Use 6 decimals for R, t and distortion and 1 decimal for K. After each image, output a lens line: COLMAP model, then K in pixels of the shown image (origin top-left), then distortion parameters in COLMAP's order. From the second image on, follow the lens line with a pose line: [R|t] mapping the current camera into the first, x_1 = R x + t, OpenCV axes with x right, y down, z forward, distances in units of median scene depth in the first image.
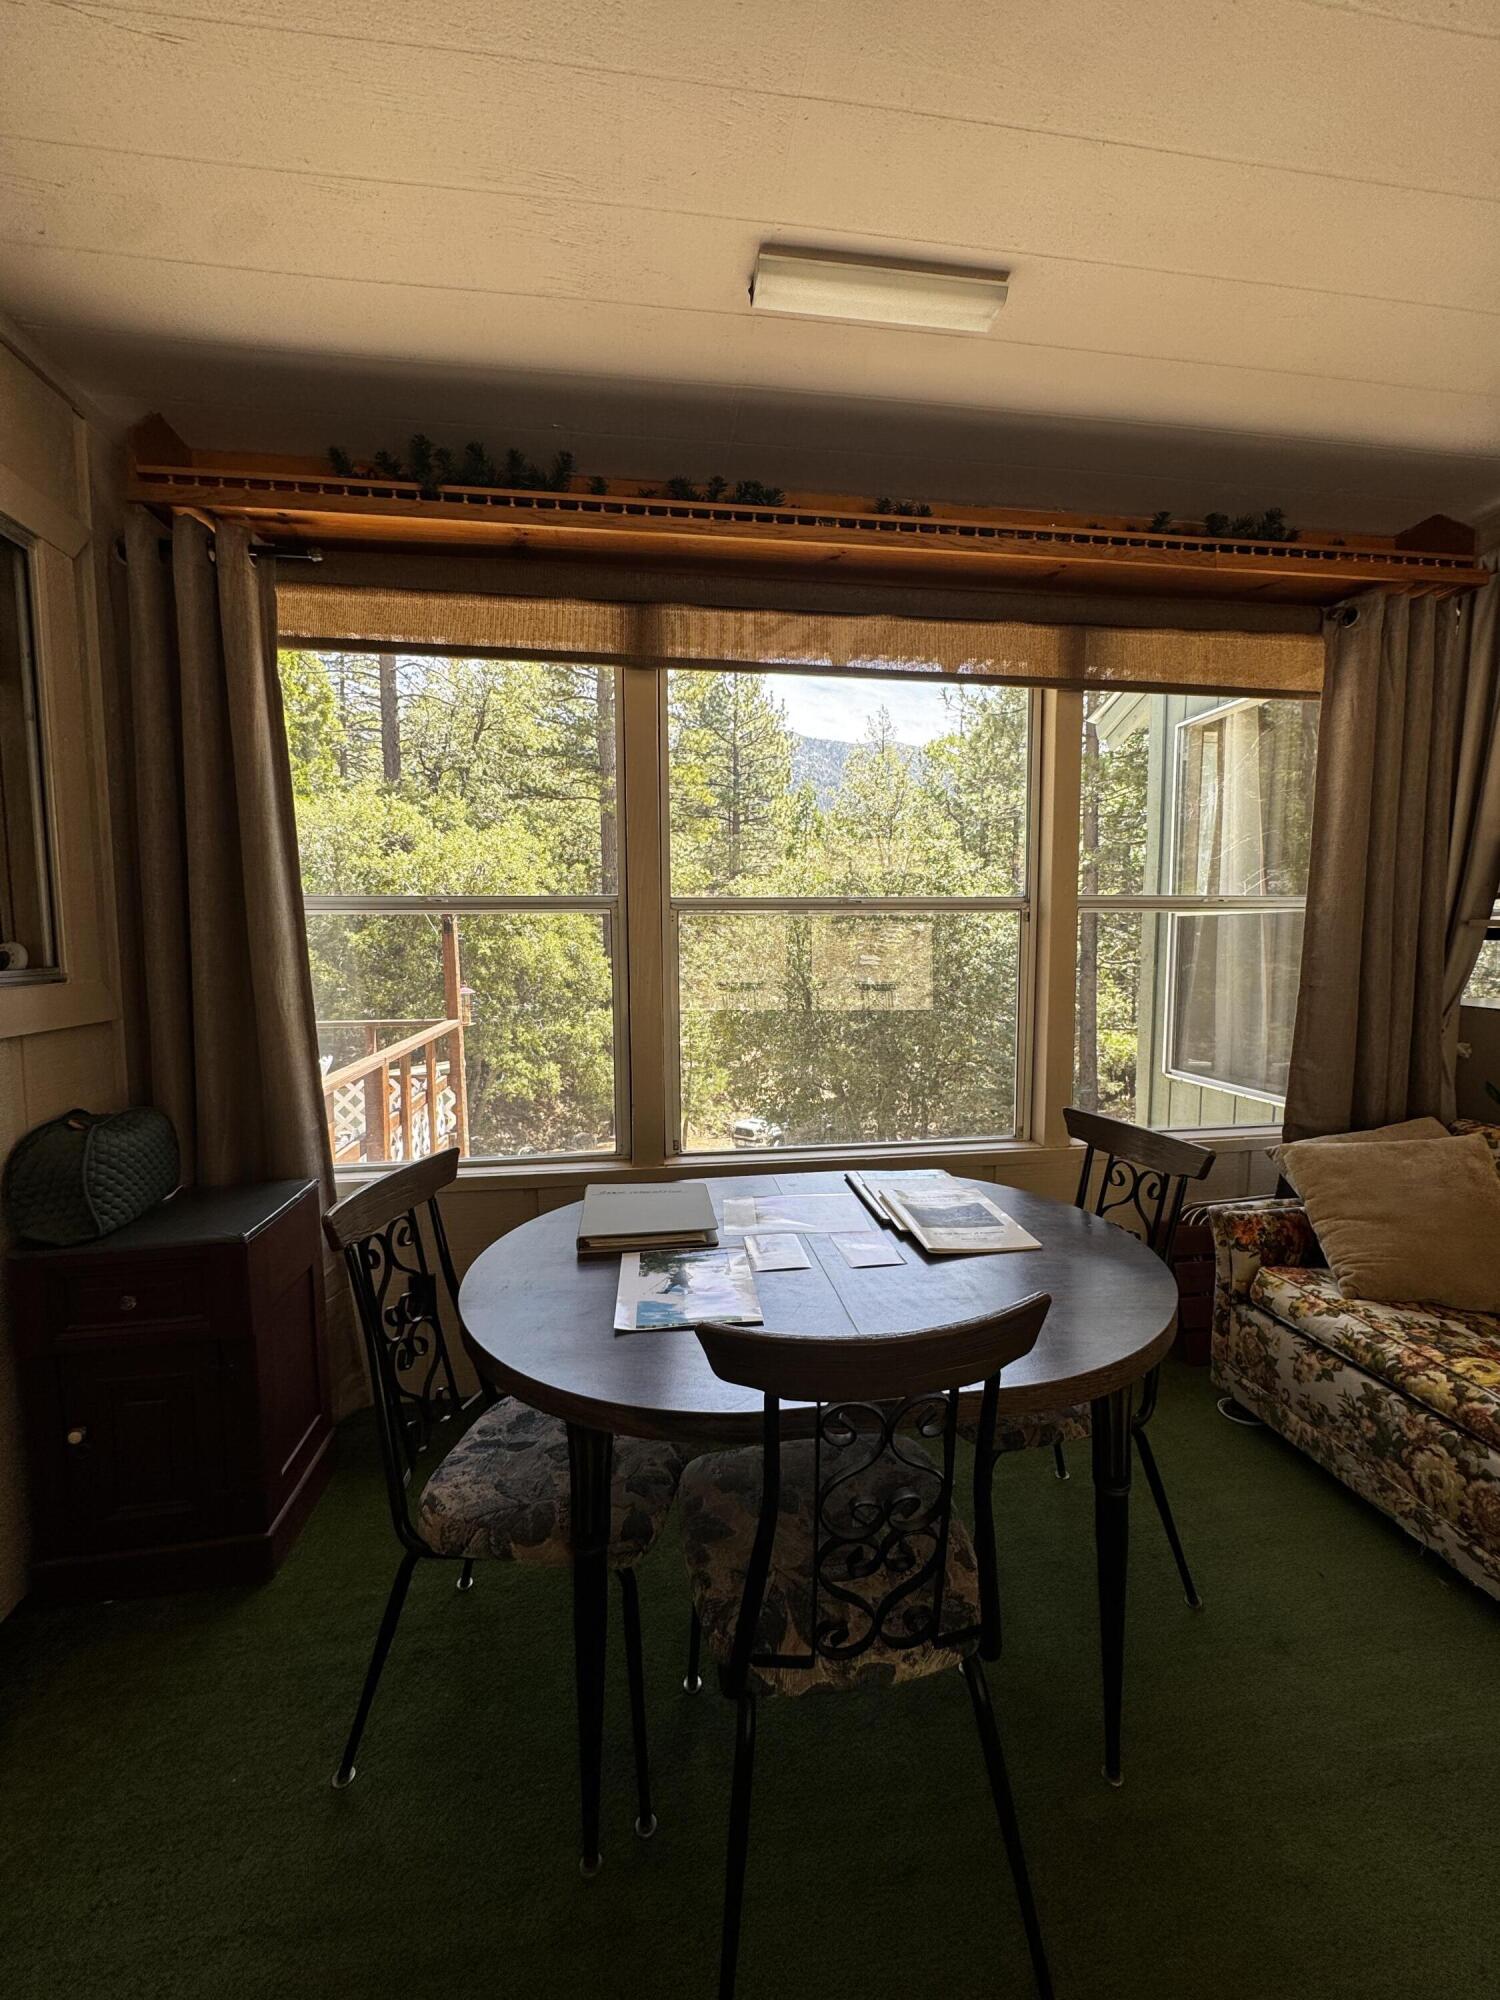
lens RADIAL K [[794.2, 0, 751.4], [0, 794.2, 999.9], [0, 0, 1]] dist [-0.002707, -0.000315]
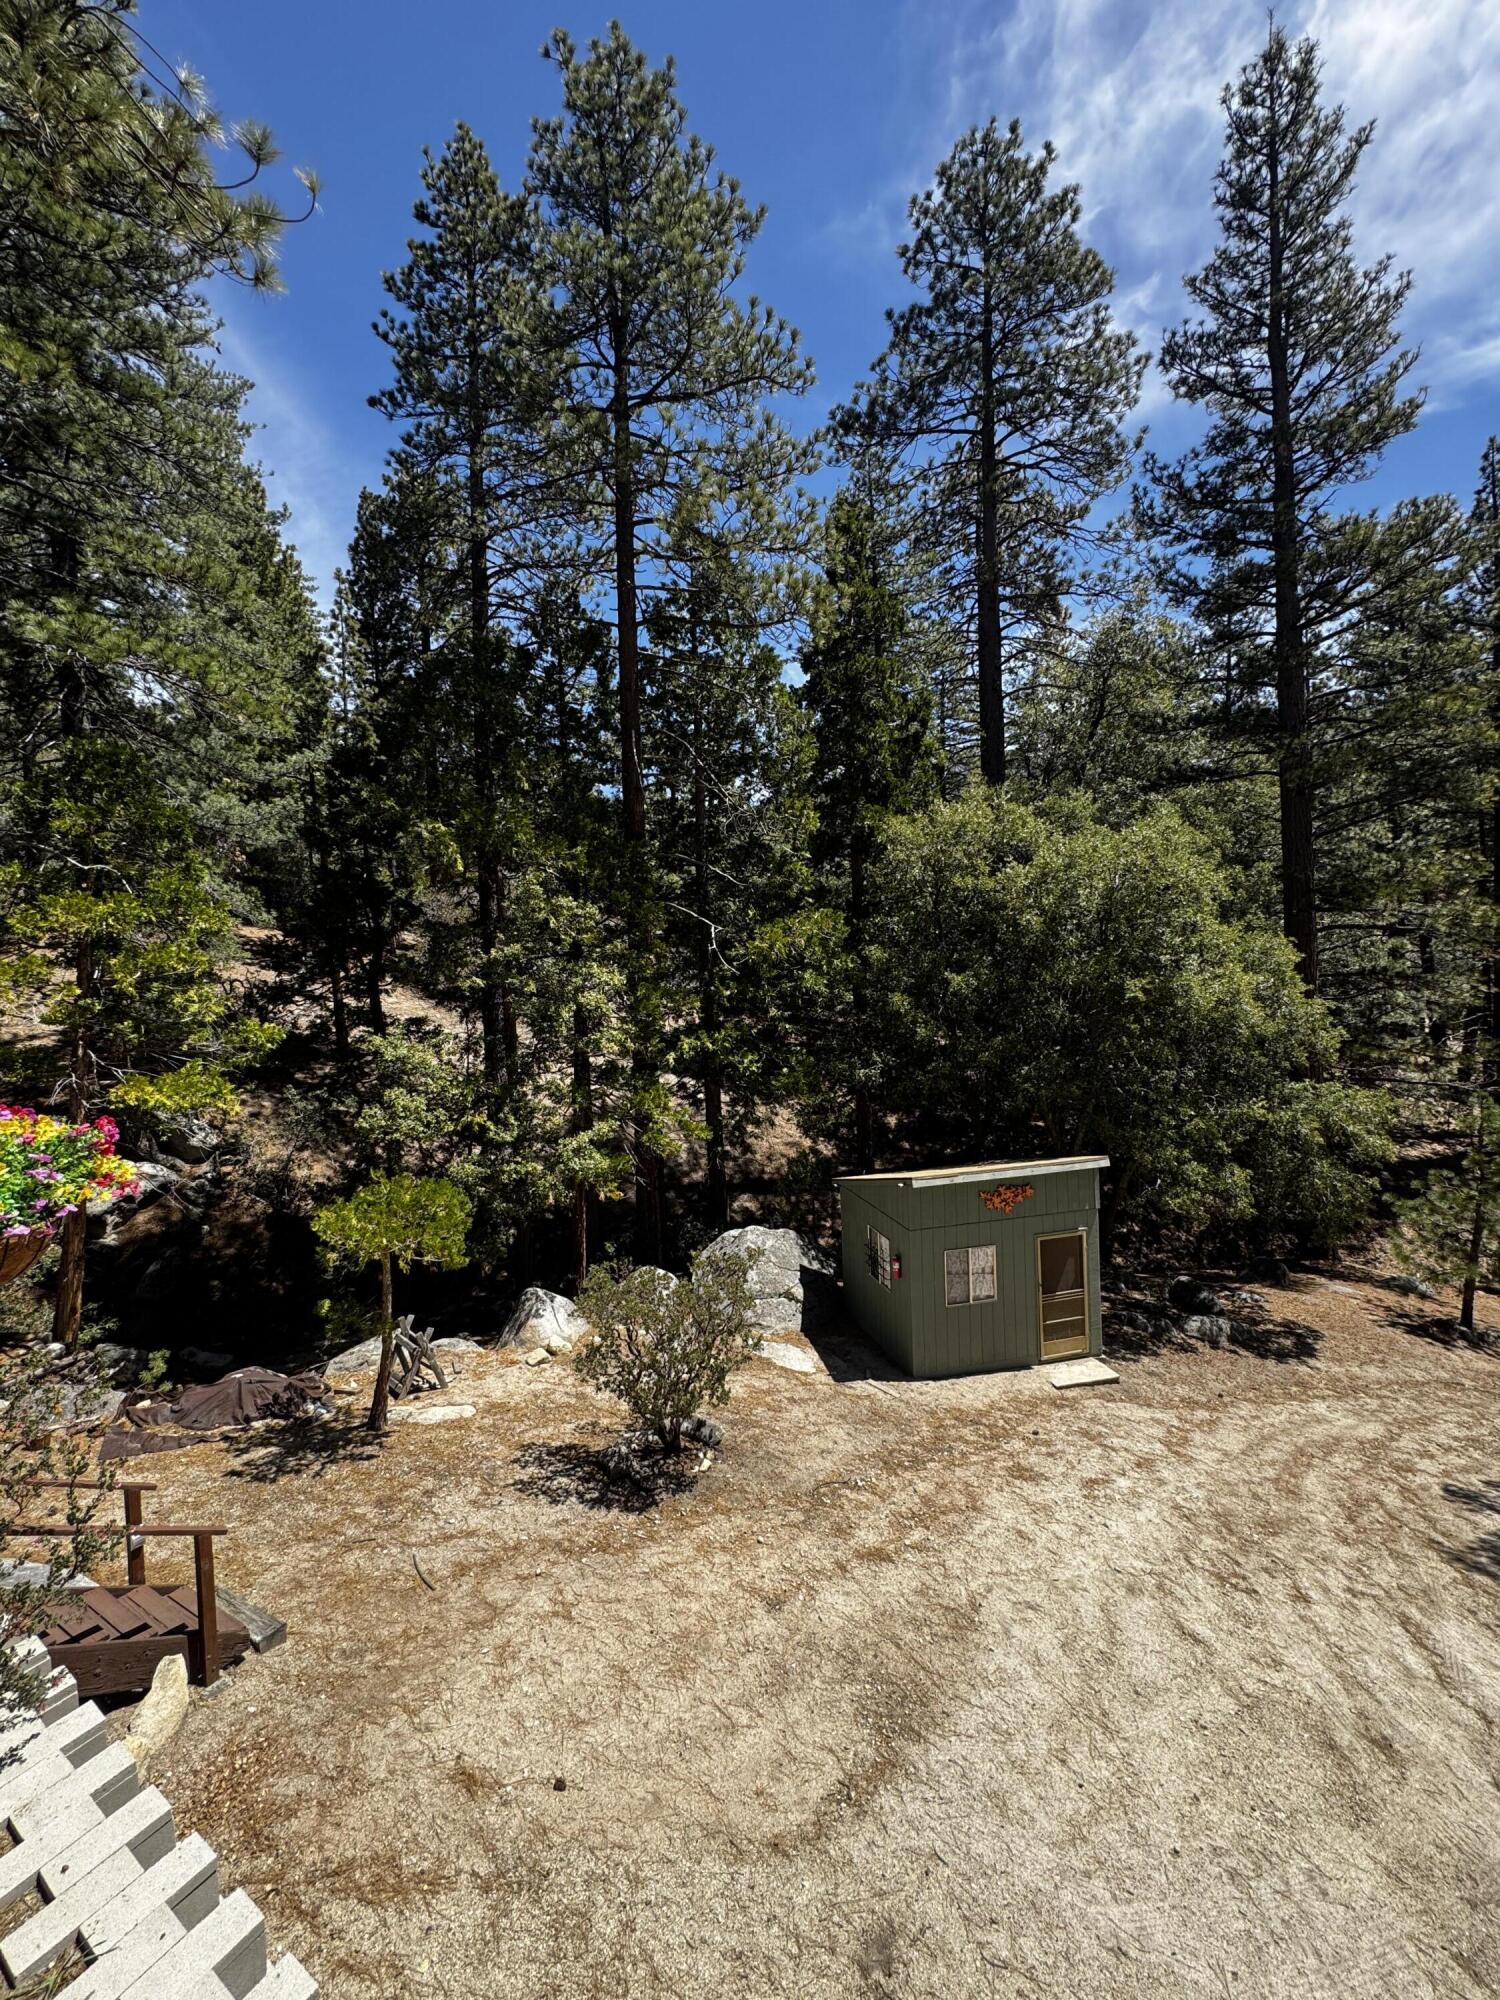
lens RADIAL K [[794.2, 0, 751.4], [0, 794.2, 999.9], [0, 0, 1]] dist [-0.002707, -0.000315]
pose [[0.760640, -0.008733, -0.649115, -1.506726], [-0.019885, 0.999127, -0.036743, -0.266118], [0.648869, 0.040855, 0.759802, 2.827842]]
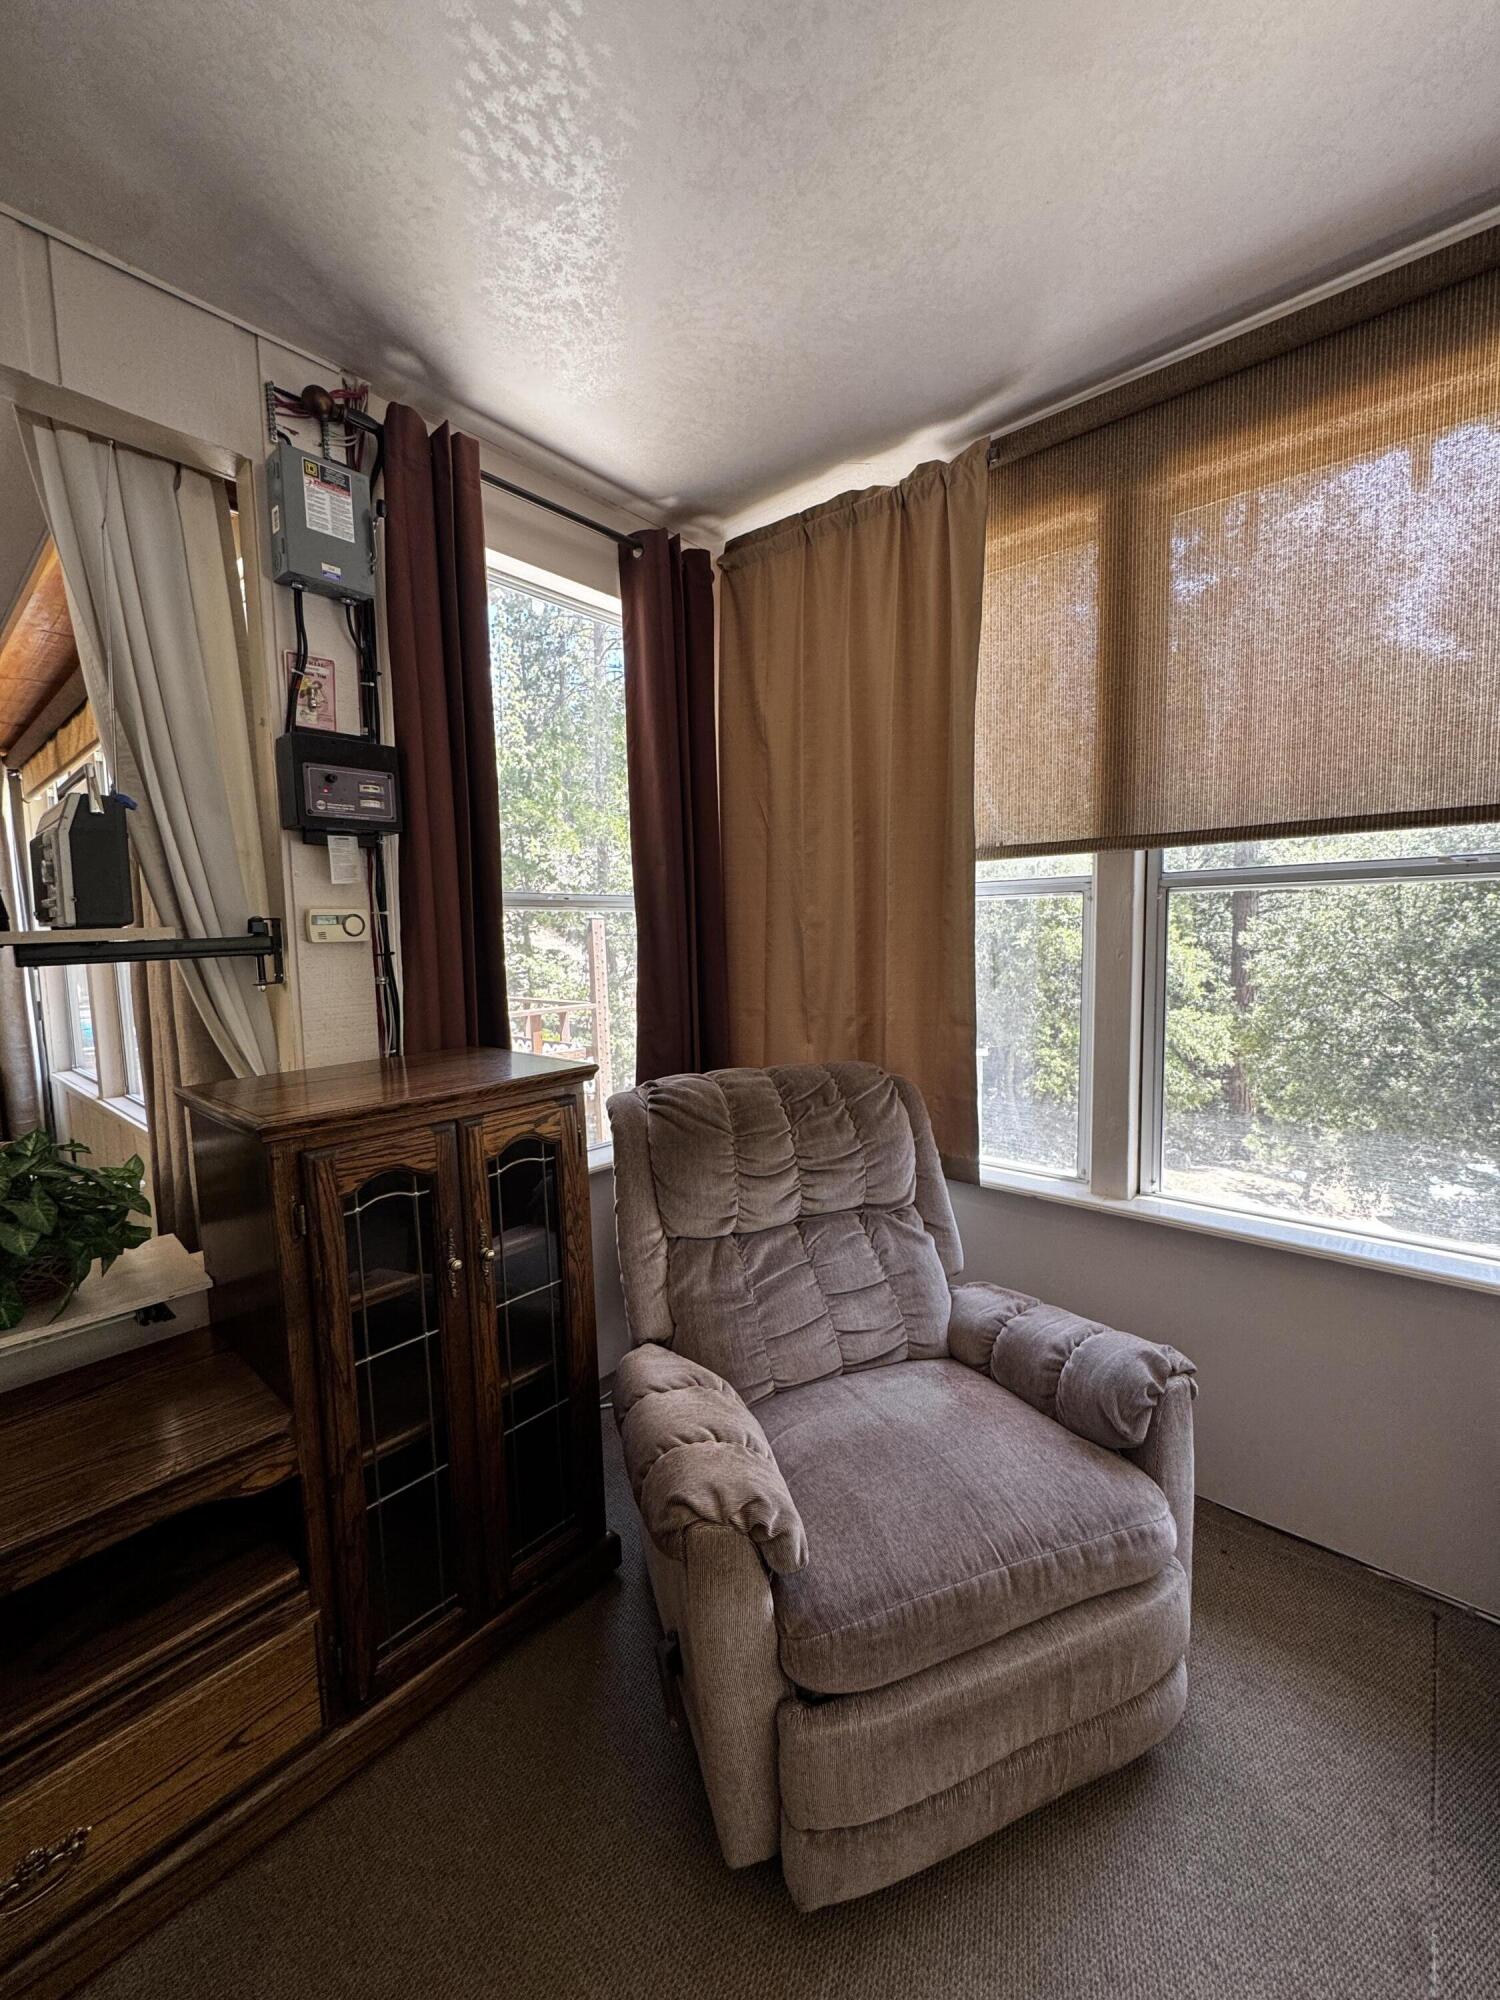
lens RADIAL K [[790.7, 0, 750.0], [0, 790.7, 1000.0], [0, 0, 1]] dist [-0.001640, -0.000062]
pose [[0.650813, 0.056427, -0.757139, 1.959880], [-0.045613, 0.998339, 0.035195, -0.091752], [0.757867, 0.011630, 0.652305, 1.093494]]
